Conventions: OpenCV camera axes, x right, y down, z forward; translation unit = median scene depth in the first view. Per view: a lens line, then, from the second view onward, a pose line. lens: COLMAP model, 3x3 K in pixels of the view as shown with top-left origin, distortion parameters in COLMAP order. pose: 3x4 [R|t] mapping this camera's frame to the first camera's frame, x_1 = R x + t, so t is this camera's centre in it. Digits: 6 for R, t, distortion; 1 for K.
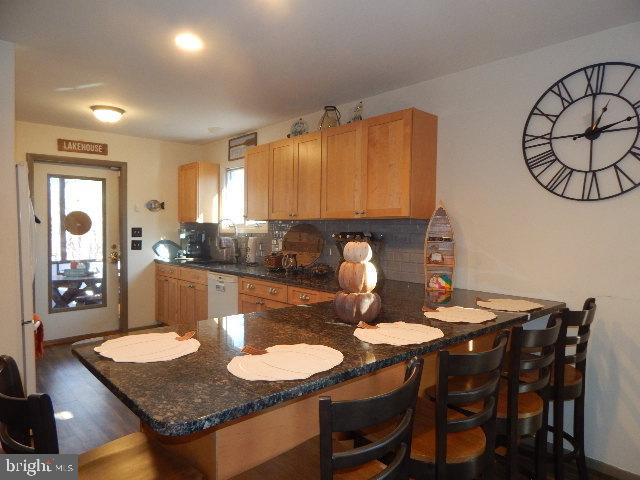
lens RADIAL K [[409.9, 0, 327.0], [0, 409.9, 245.9], [0, 0, 1]] dist [0.003942, -0.006156]
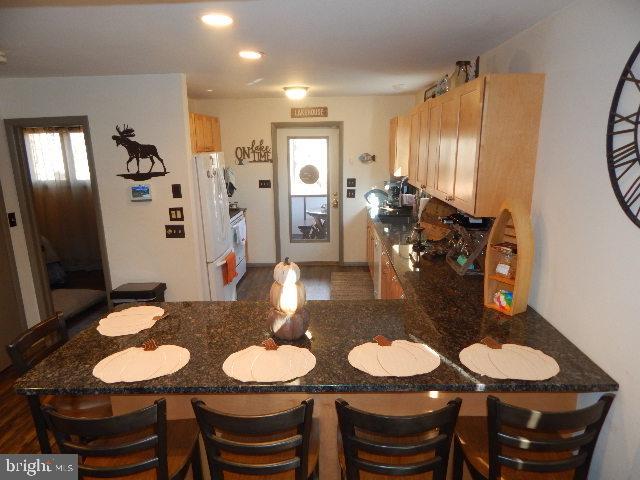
lens RADIAL K [[409.9, 0, 325.5], [0, 409.9, 233.8], [0, 0, 1]] dist [0.003942, -0.006156]
pose [[0.749774, 0.118141, -0.651062, 0.250975], [-0.015959, 0.986875, 0.160698, -0.077470], [0.661502, -0.110097, 0.741818, 0.093477]]
